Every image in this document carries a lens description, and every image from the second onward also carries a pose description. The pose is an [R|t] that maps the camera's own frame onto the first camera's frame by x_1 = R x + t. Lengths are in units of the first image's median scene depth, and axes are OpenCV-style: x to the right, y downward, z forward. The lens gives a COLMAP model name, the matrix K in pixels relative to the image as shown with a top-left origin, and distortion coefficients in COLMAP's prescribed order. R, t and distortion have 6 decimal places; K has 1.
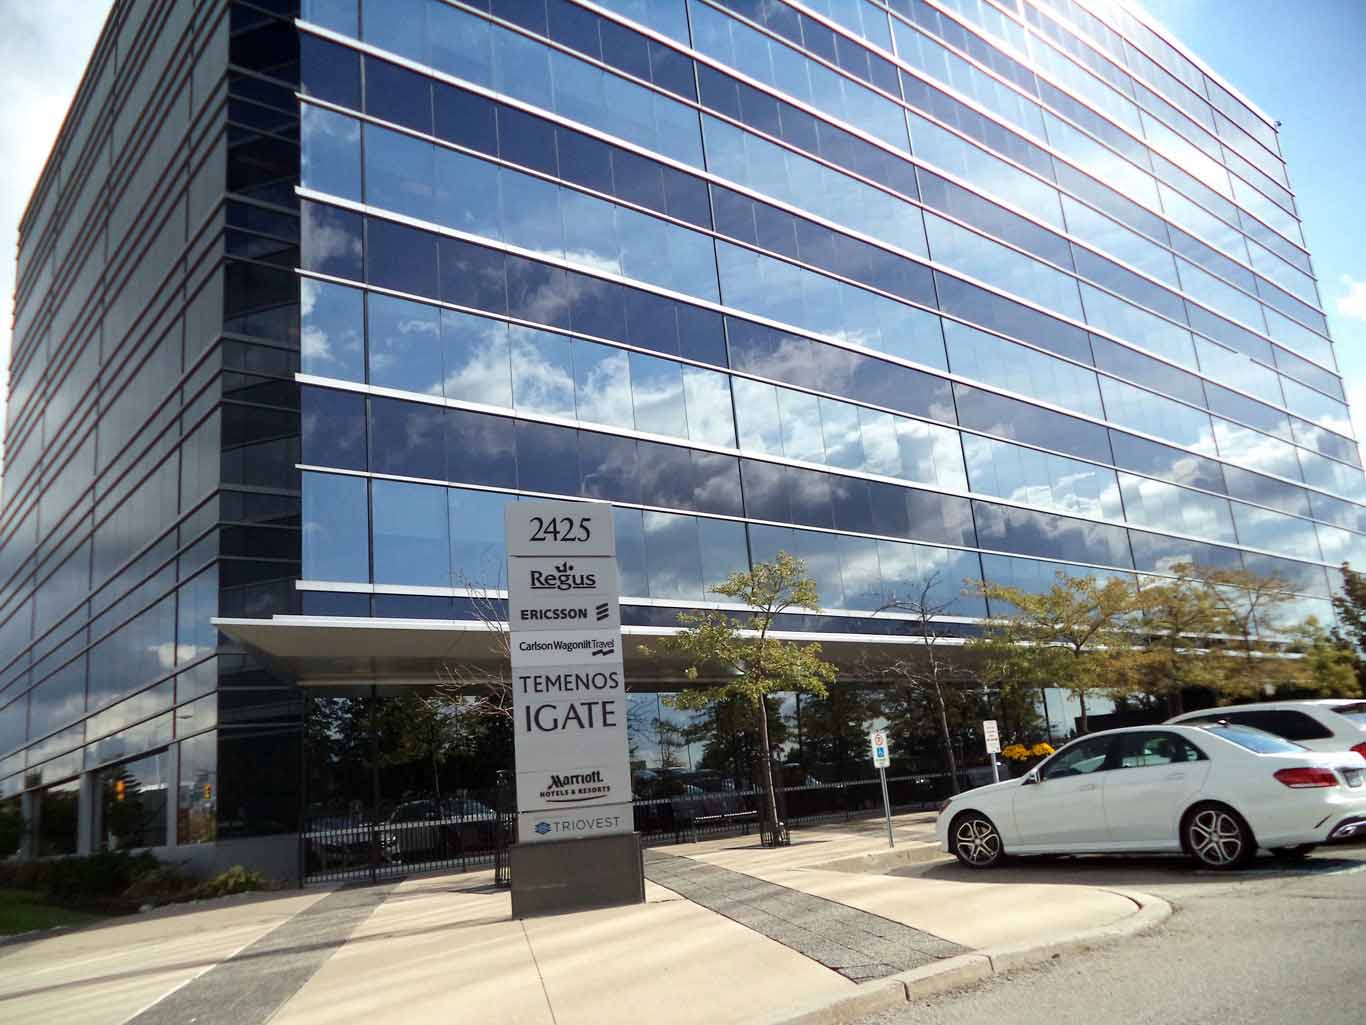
lens RADIAL K [[1075.8, 0, 683.0], [0, 1075.8, 512.5], [0, 0, 1]] dist [0.002032, 0.000374]
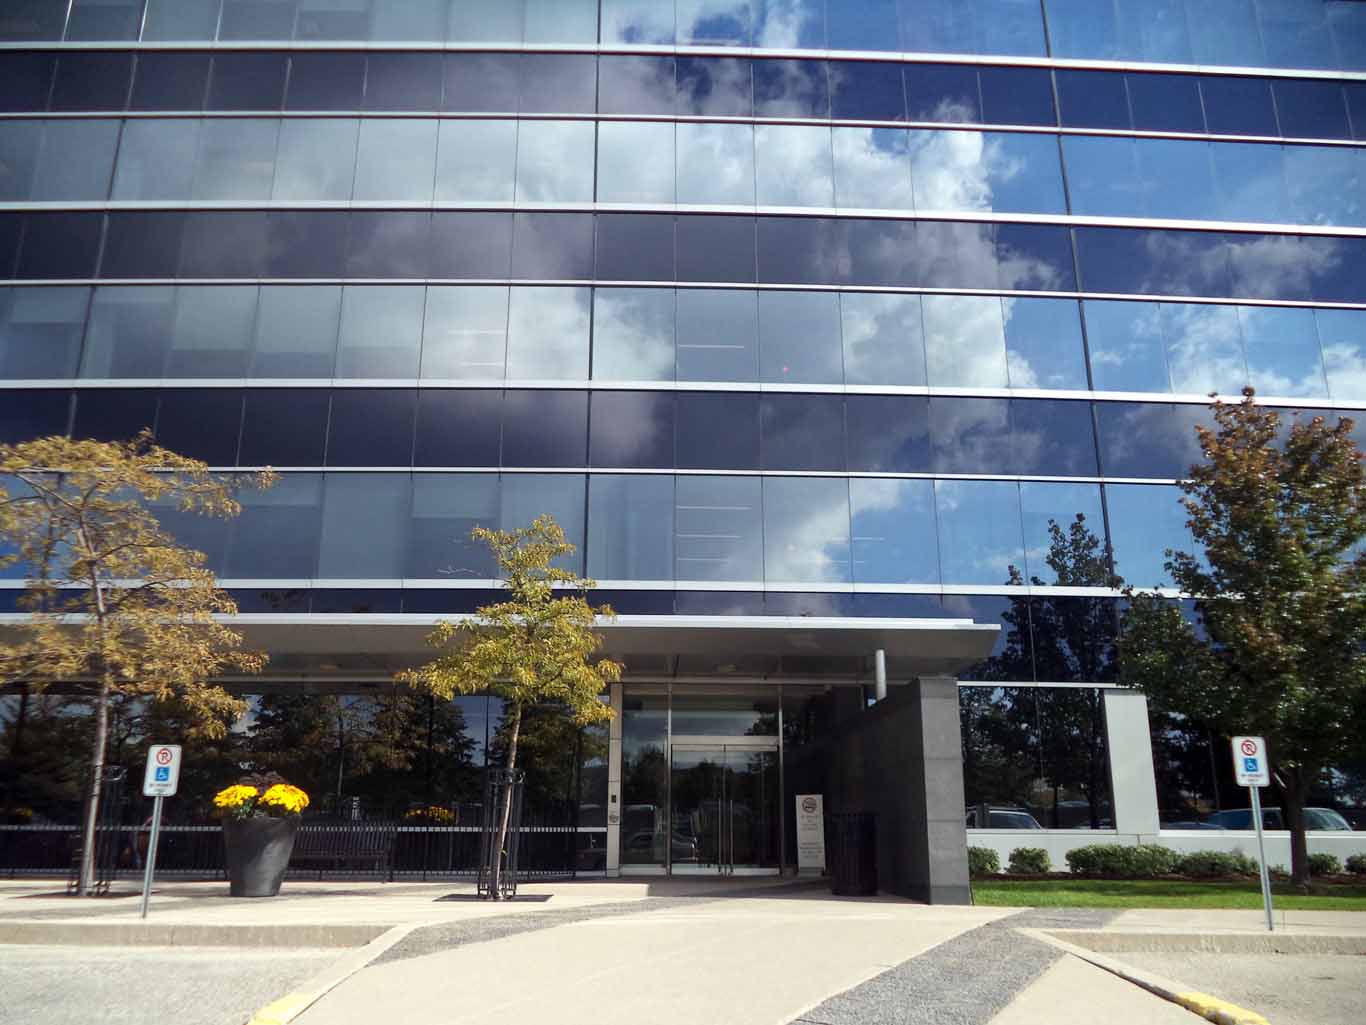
lens RADIAL K [[1031.0, 0, 682.5], [0, 1031.0, 528.3], [0, 0, 1]] dist [0.004835, 0.001203]
pose [[0.776974, -0.079001, -0.624556, 0.638744], [0.082404, 0.996322, -0.023511, 0.080681], [0.624116, -0.033198, 0.780626, 0.535270]]
